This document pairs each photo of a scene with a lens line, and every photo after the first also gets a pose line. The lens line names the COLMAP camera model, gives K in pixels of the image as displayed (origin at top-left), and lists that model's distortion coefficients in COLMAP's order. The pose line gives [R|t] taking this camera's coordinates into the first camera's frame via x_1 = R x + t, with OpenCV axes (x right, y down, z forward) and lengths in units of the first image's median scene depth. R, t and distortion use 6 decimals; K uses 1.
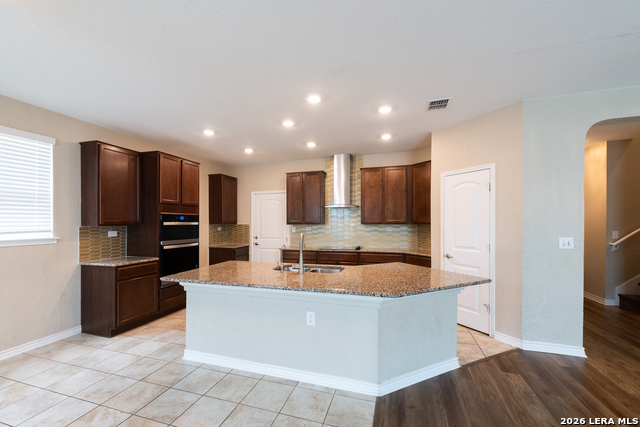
lens RADIAL K [[265.5, 0, 312.2], [0, 265.5, 221.2], [0, 0, 1]] dist [0.002305, -0.000119]
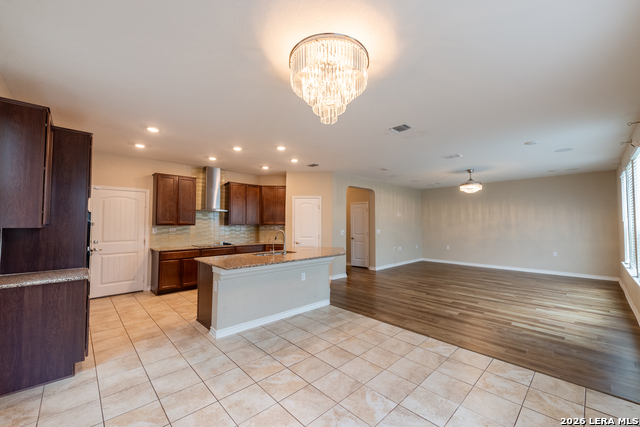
lens RADIAL K [[251.5, 0, 314.1], [0, 251.5, 214.5], [0, 0, 1]] dist [0.002317, -0.000134]
pose [[0.500463, 0.035464, 0.865031, -0.870982], [-0.008972, 0.999319, -0.035779, -0.000700], [-0.865711, 0.010145, 0.500441, 0.037130]]
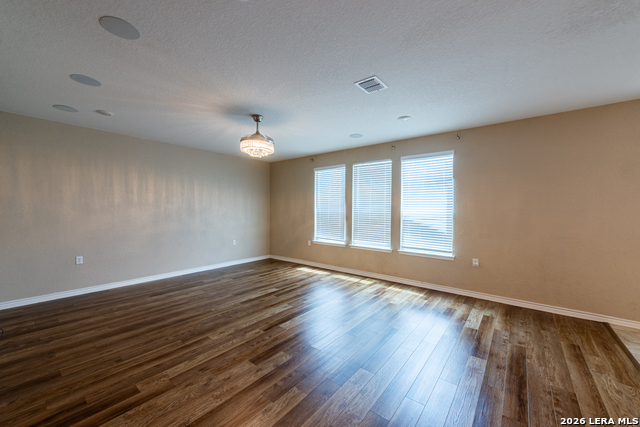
lens RADIAL K [[251.5, 0, 314.1], [0, 251.5, 214.5], [0, 0, 1]] dist [0.002317, -0.000134]
pose [[-0.932152, -0.006689, 0.362006, 0.417487], [-0.002472, 0.999924, 0.012109, 0.000477], [-0.362059, 0.010392, -0.932097, 0.736748]]
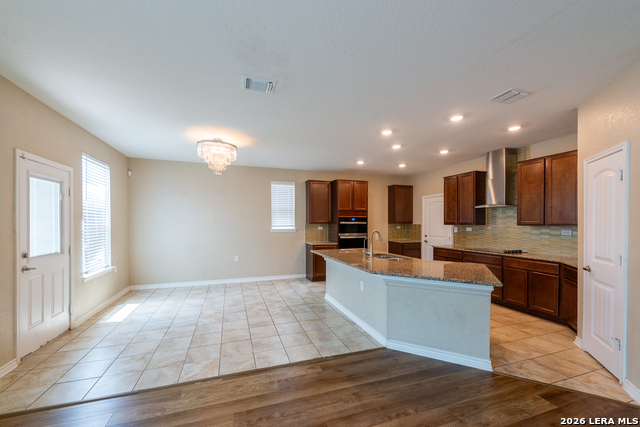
lens RADIAL K [[250.1, 0, 320.1], [0, 250.1, 222.3], [0, 0, 1]] dist [0.000666, -0.000129]
pose [[0.611750, 0.006470, -0.791025, 0.578403], [-0.002105, 0.999976, 0.006551, -0.004392], [0.791048, -0.002342, 0.611749, -0.043112]]
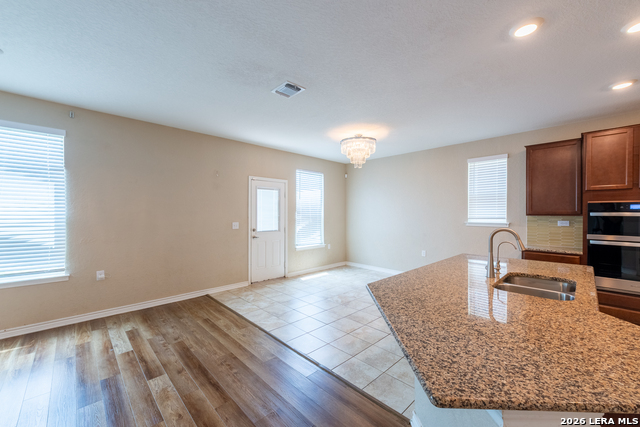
lens RADIAL K [[256.4, 0, 314.6], [0, 256.4, 213.0], [0, 0, 1]] dist [0.002221, -0.000020]
pose [[-0.471923, 0.006508, -0.881616, 0.588855], [0.005075, 0.999976, 0.004665, -0.003007], [0.881625, -0.002273, -0.471945, 0.595892]]
